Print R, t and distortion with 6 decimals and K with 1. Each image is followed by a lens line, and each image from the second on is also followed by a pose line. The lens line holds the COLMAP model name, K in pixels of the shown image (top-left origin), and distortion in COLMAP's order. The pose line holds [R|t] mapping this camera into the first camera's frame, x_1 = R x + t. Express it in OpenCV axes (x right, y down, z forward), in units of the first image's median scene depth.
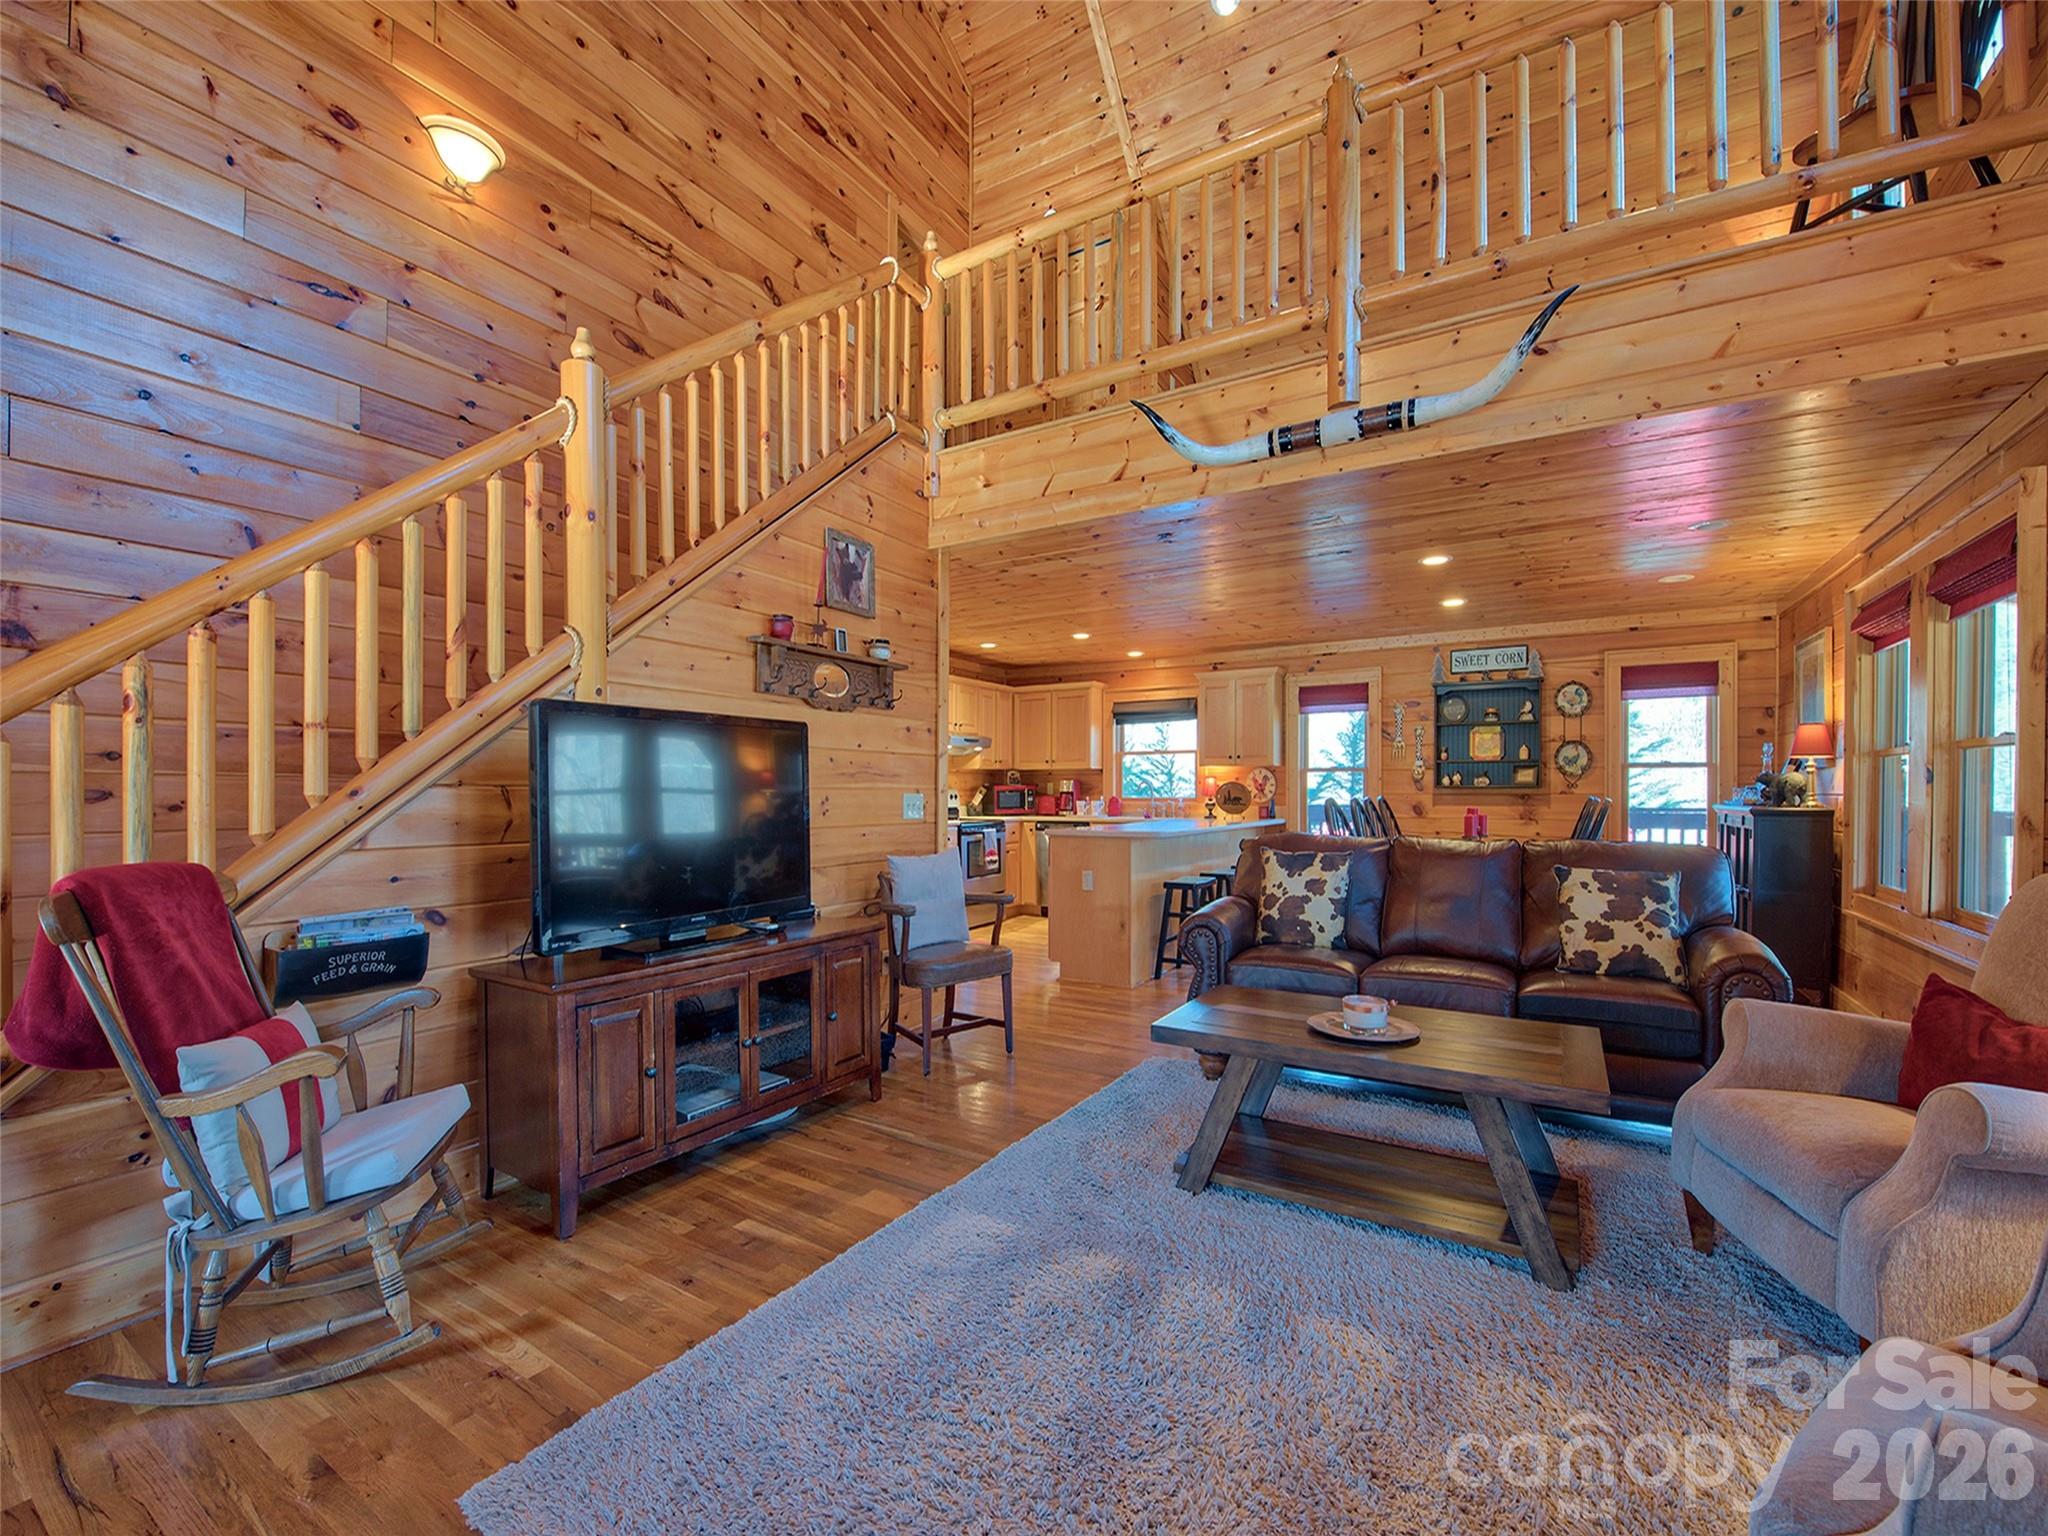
lens RADIAL K [[841.1, 0, 1026.0], [0, 841.1, 790.1], [0, 0, 1]] dist [-0.020570, -0.000008]
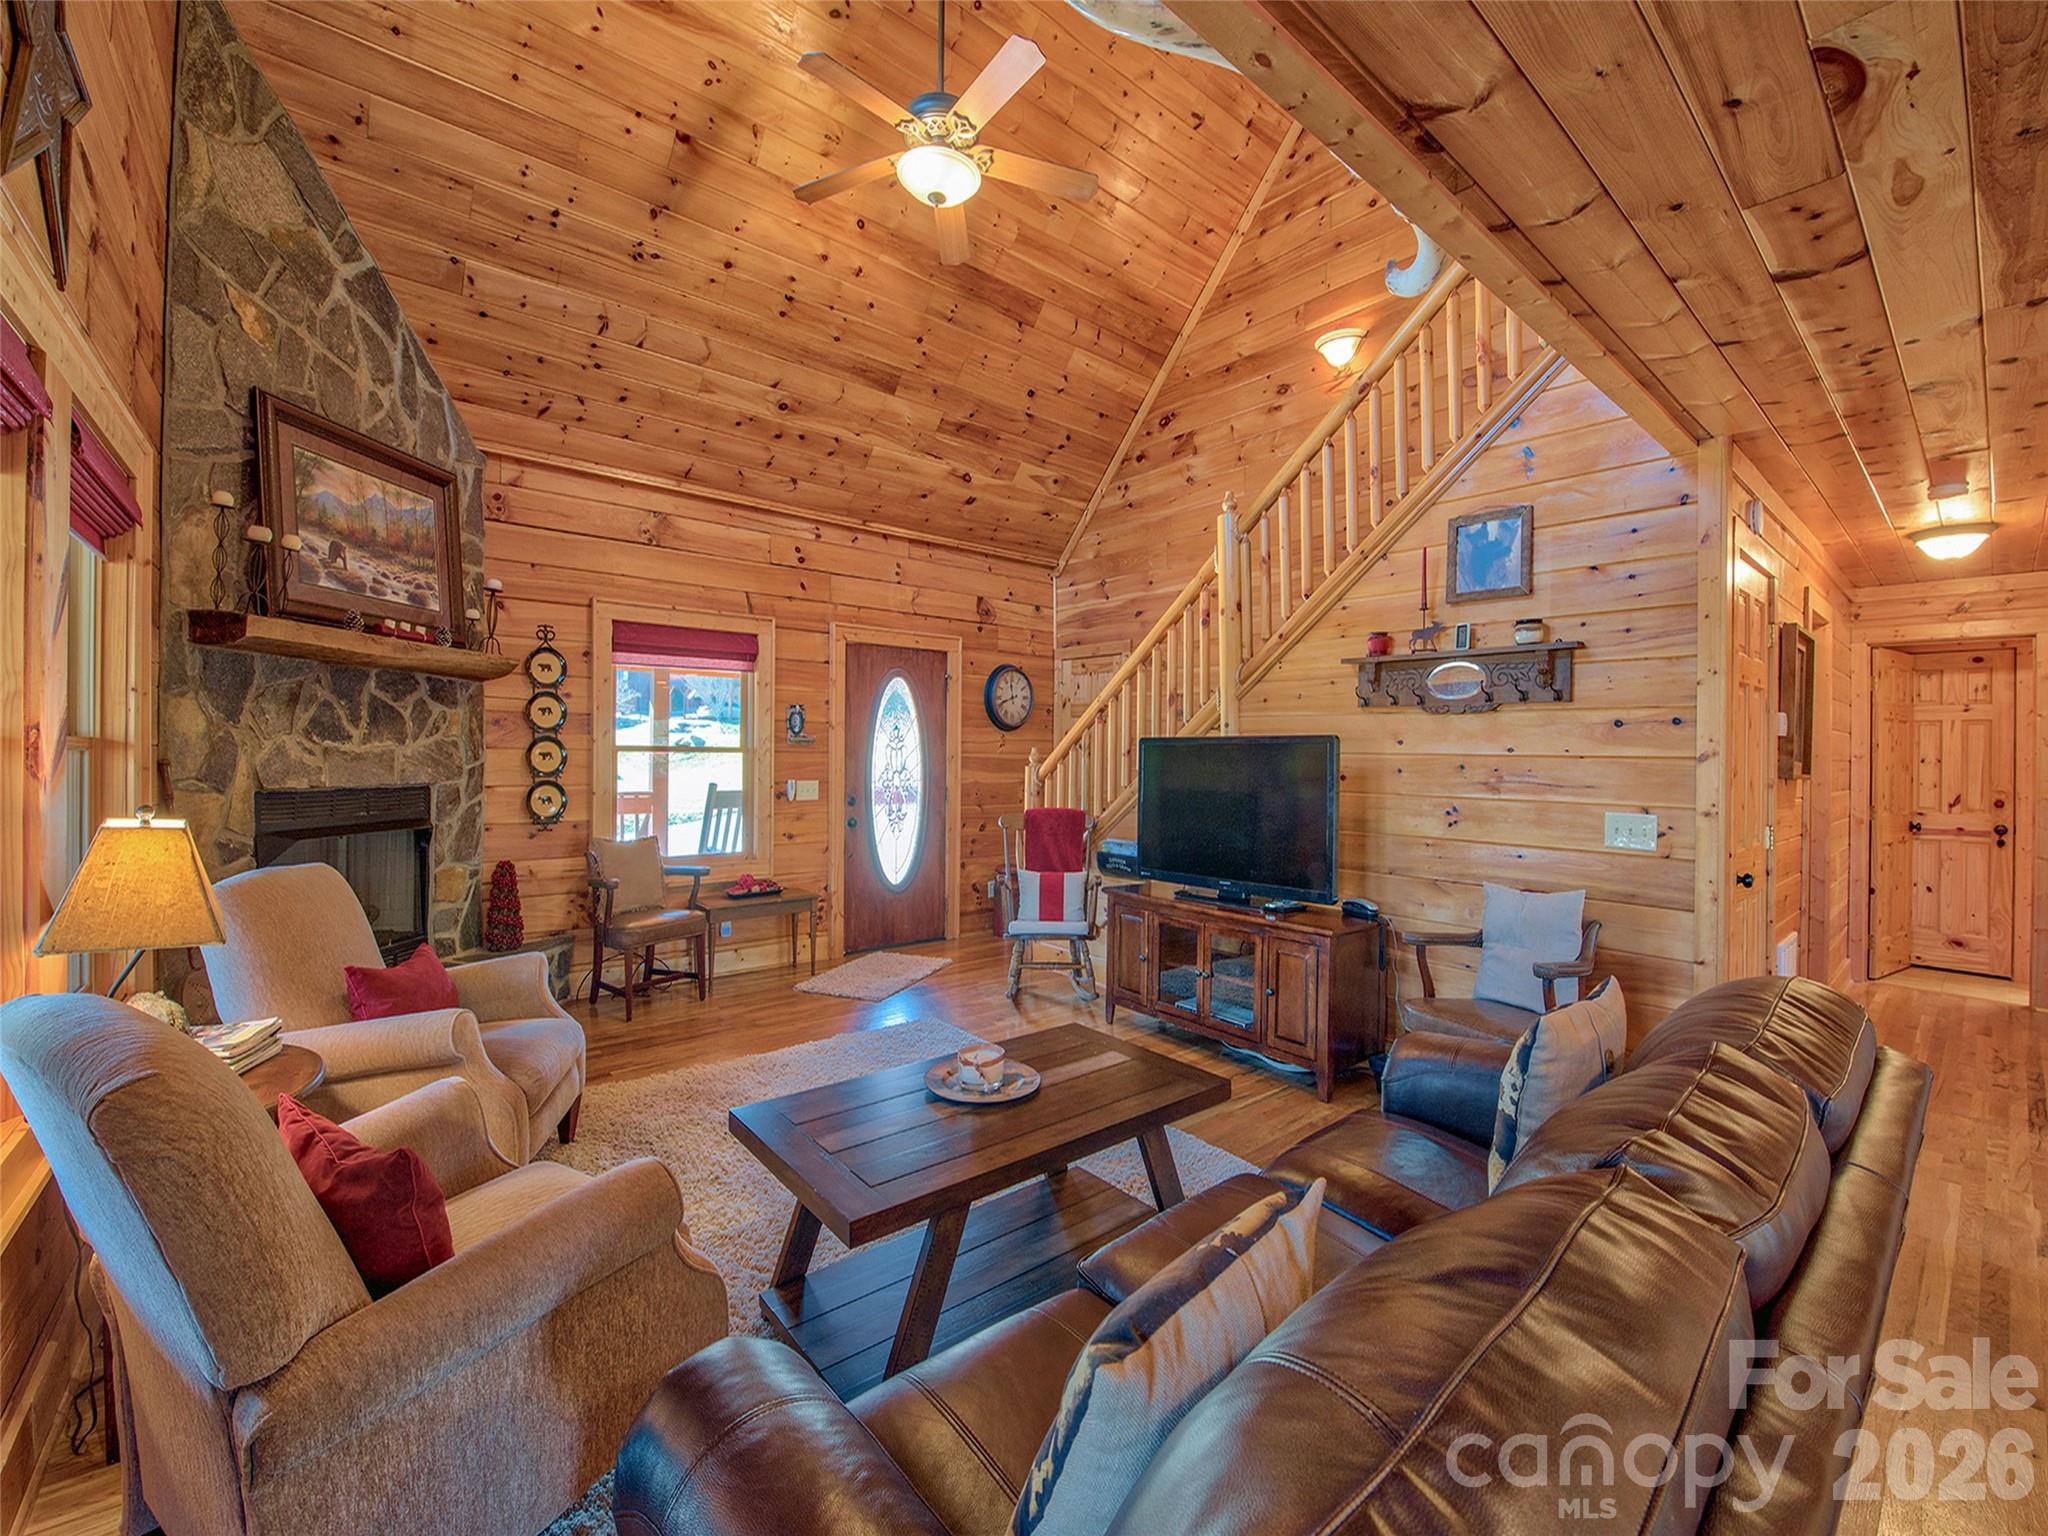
lens RADIAL K [[838.9, 0, 1017.2], [0, 838.9, 748.9], [0, 0, 1]] dist [-0.018915, -0.000865]
pose [[-0.320924, -0.007997, -0.947071, 0.420363], [-0.012627, 0.999912, -0.004165, -0.024695], [0.947021, 0.010622, -0.320997, 0.445058]]
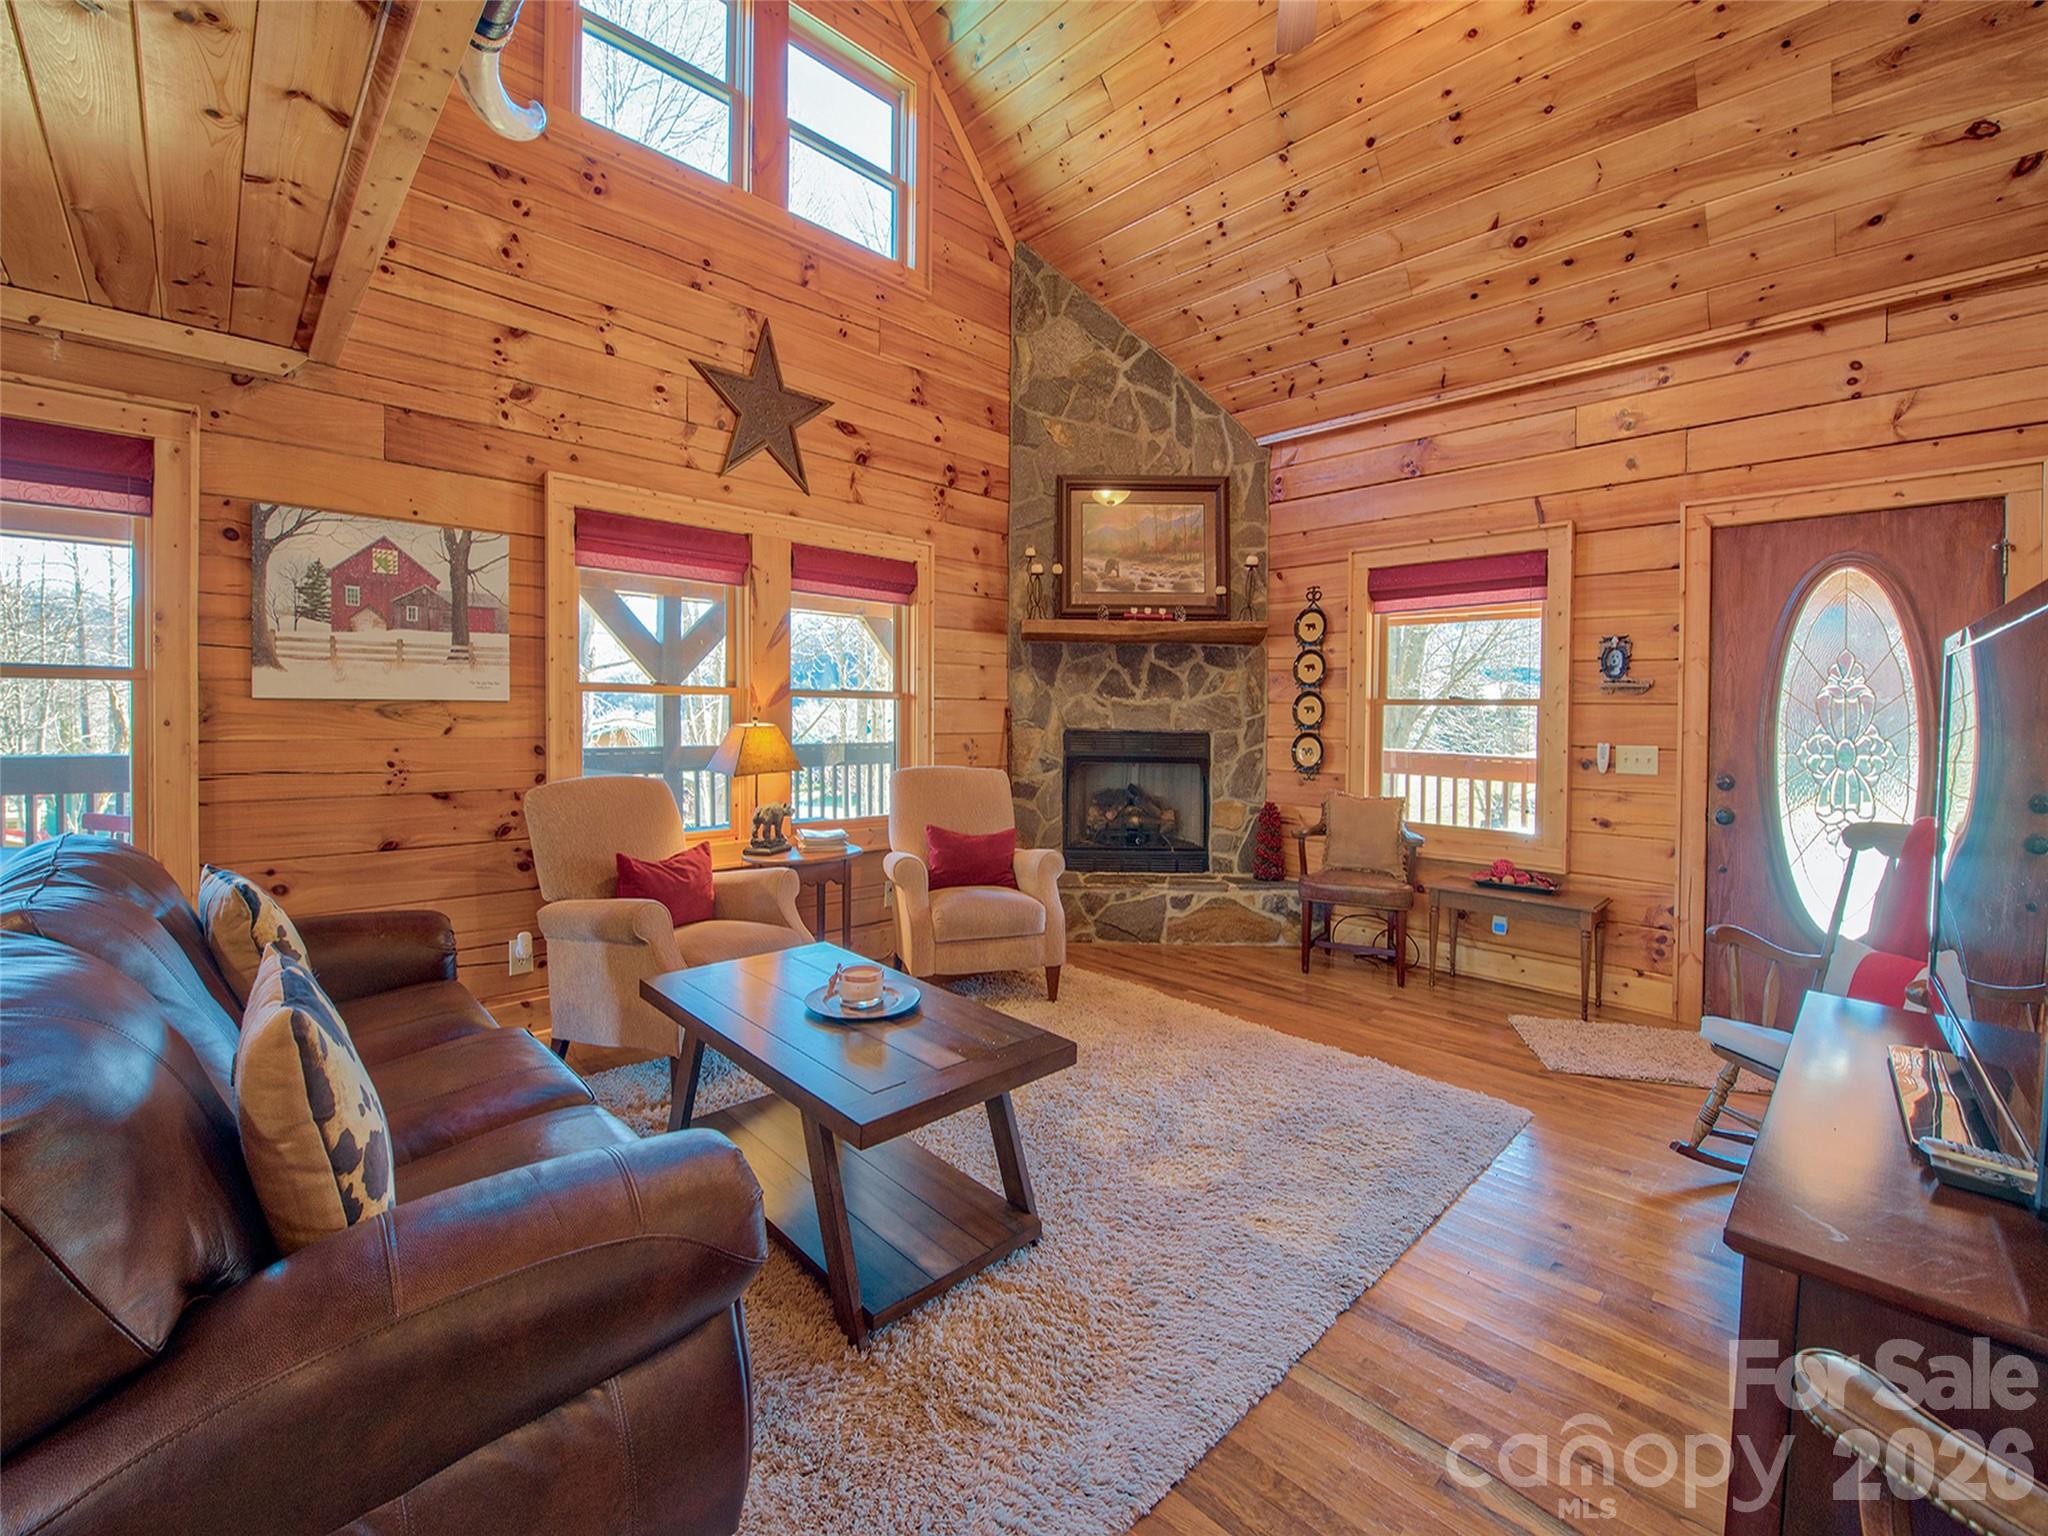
lens RADIAL K [[848.7, 0, 1004.0], [0, 848.7, 728.7], [0, 0, 1]] dist [-0.008936, -0.004641]
pose [[-0.968372, -0.016463, 0.248968, 0.004358], [-0.011842, 0.999729, 0.020048, -0.013039], [-0.249230, 0.016466, -0.968304, 0.628258]]
